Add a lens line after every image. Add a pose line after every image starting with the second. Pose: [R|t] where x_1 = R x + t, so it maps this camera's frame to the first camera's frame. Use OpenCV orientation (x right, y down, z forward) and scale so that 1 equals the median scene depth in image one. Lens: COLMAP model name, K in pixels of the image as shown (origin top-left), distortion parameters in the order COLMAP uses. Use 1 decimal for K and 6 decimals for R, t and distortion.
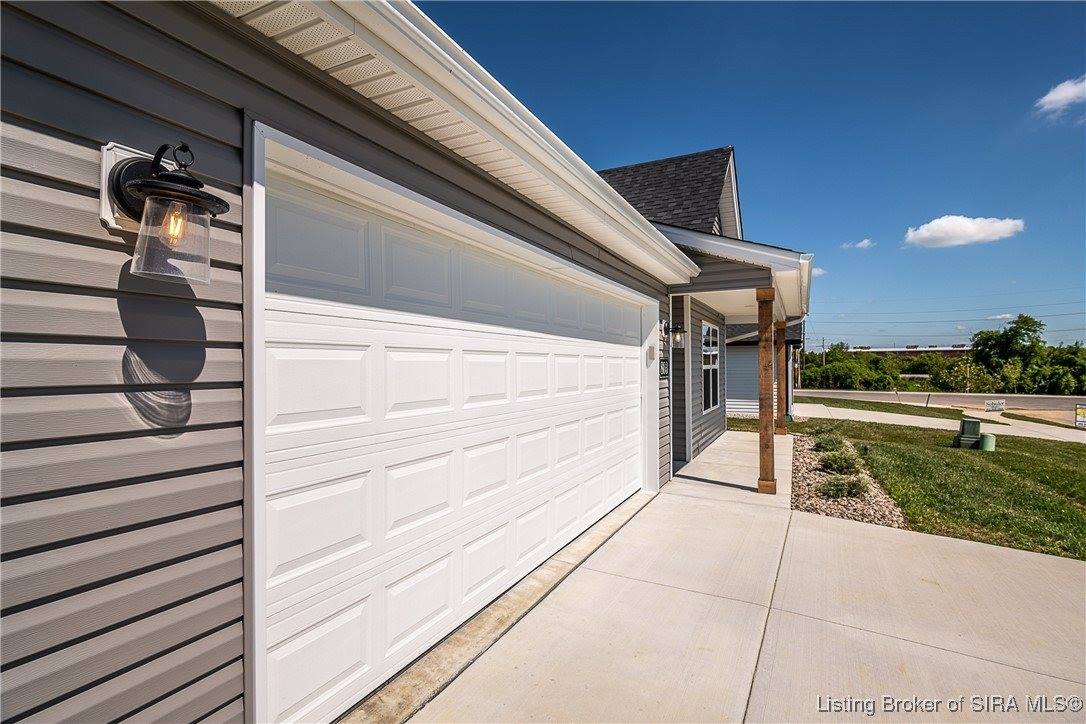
lens RADIAL K [[553.5, 0, 543.0], [0, 553.5, 362.0], [0, 0, 1]] dist [-0.000253, -0.000024]
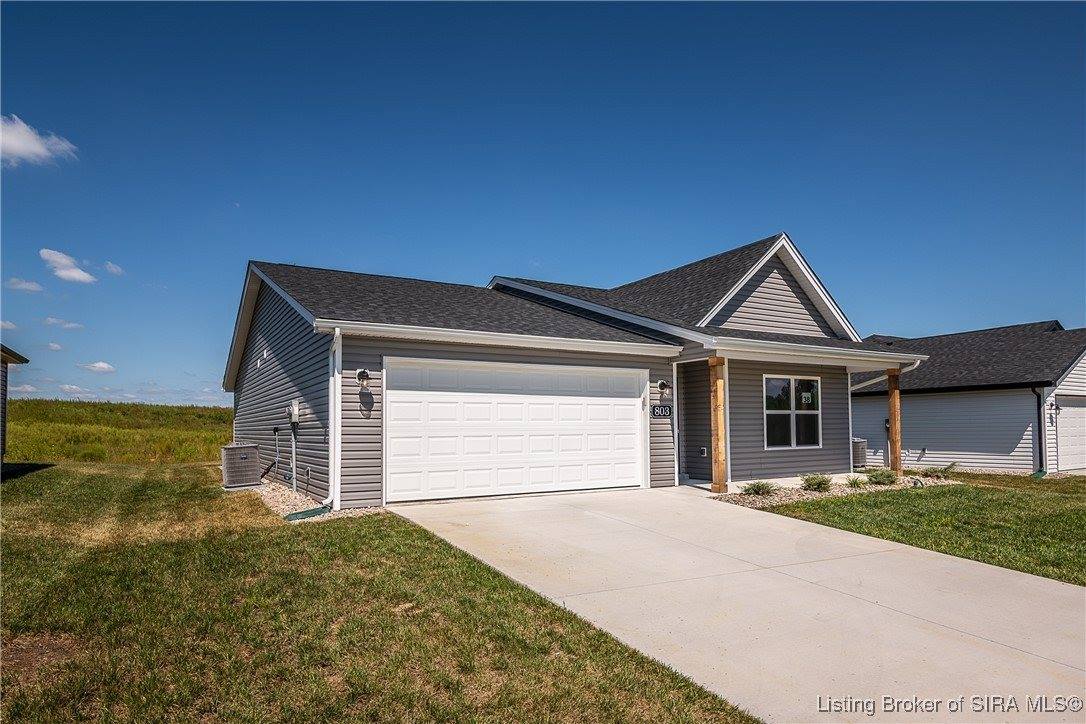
lens RADIAL K [[795.3, 0, 543.0], [0, 795.3, 362.0], [0, 0, 1]] dist [-0.003826, -0.004882]
pose [[0.849002, -0.042784, -0.526655, 4.400771], [0.005361, 0.997363, -0.072382, 0.129893], [0.528362, 0.058629, 0.846992, -4.229036]]
